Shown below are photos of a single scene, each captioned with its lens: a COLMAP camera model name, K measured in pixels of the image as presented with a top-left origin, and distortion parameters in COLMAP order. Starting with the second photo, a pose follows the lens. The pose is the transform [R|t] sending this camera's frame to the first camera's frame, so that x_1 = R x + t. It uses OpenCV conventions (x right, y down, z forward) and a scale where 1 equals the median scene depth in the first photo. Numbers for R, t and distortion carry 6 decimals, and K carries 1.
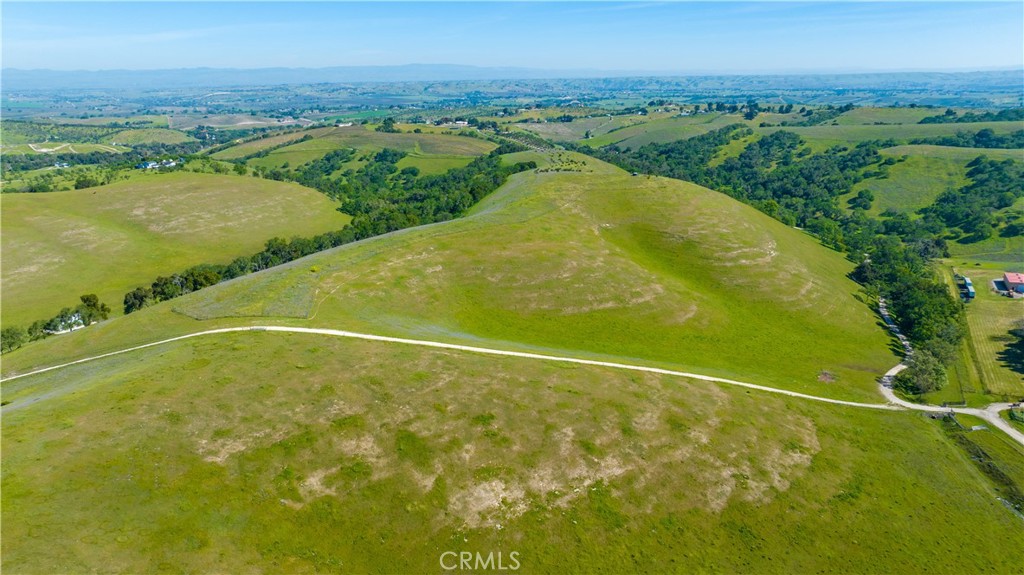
lens RADIAL K [[720.9, 0, 512.8], [0, 720.9, 289.6], [0, 0, 1]] dist [-0.035632, 0.040399]
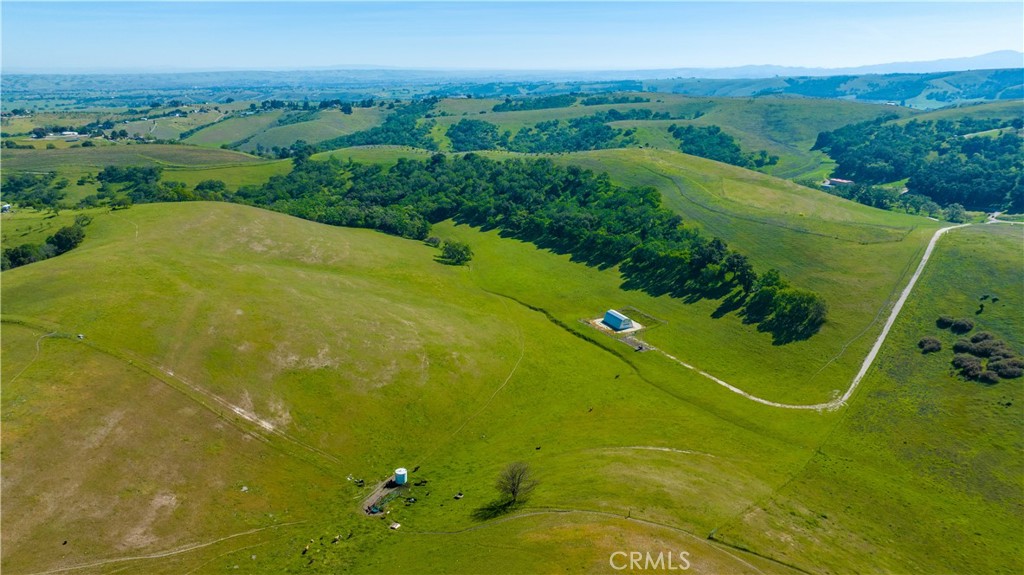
lens RADIAL K [[720.9, 0, 513.4], [0, 720.9, 292.3], [0, 0, 1]] dist [-0.035632, 0.040399]
pose [[0.633899, -0.223332, 0.740469, -0.430589], [0.219749, 0.969952, 0.104424, -0.038260], [-0.741540, 0.096523, 0.663929, 0.134456]]
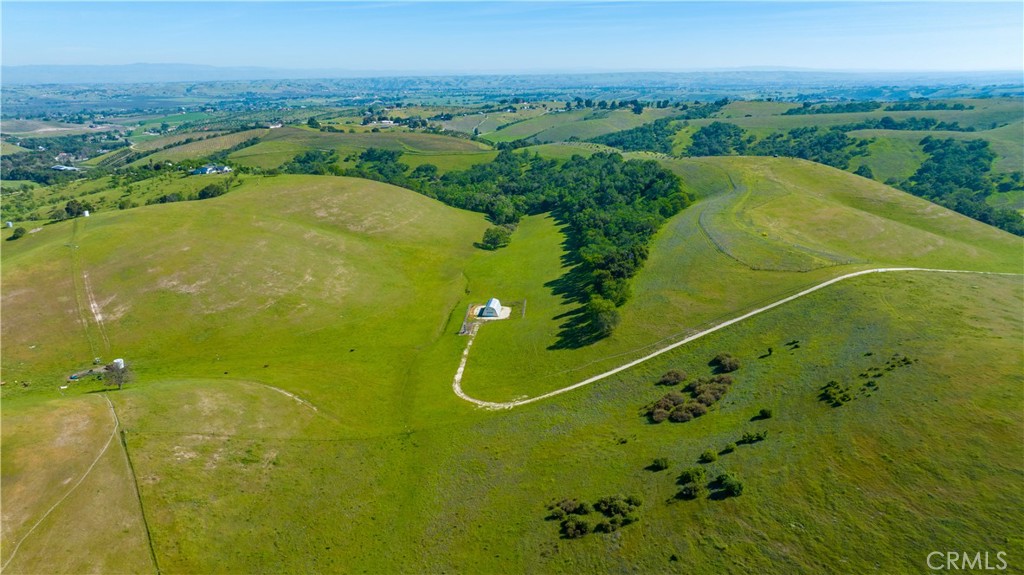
lens RADIAL K [[720.9, 0, 513.3], [0, 720.9, 286.2], [0, 0, 1]] dist [-0.035632, 0.040399]
pose [[0.942241, -0.092948, 0.321781, -0.277004], [0.094303, 0.995478, 0.011412, 0.001049], [-0.321386, 0.019592, 0.946745, 0.000034]]
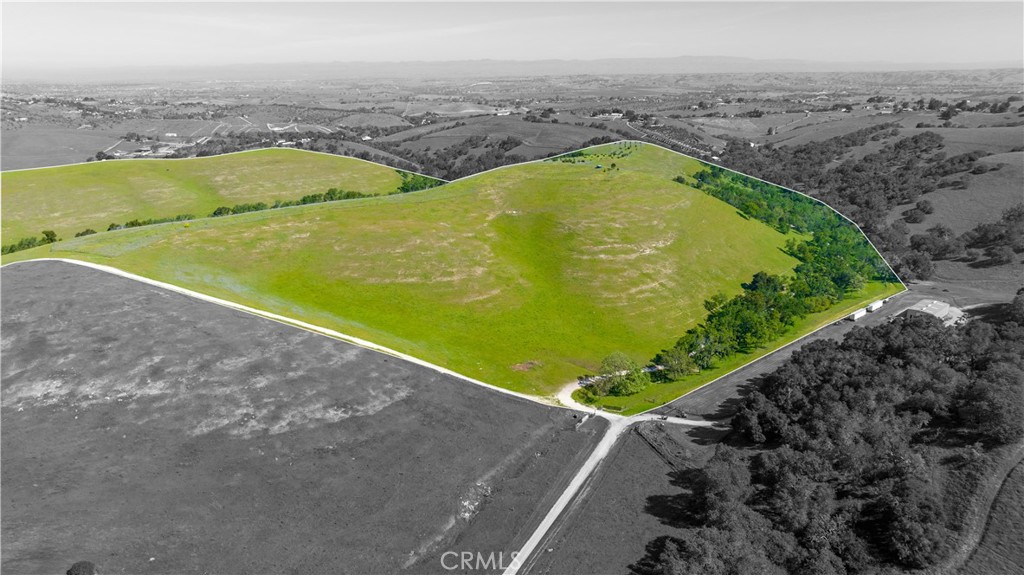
lens RADIAL K [[720.9, 0, 508.7], [0, 720.9, 283.5], [0, 0, 1]] dist [-0.035632, 0.040399]
pose [[0.933605, 0.104190, -0.342822, 0.174657], [-0.103406, 0.994425, 0.020619, -0.002940], [0.343059, 0.016200, 0.939174, 0.009089]]
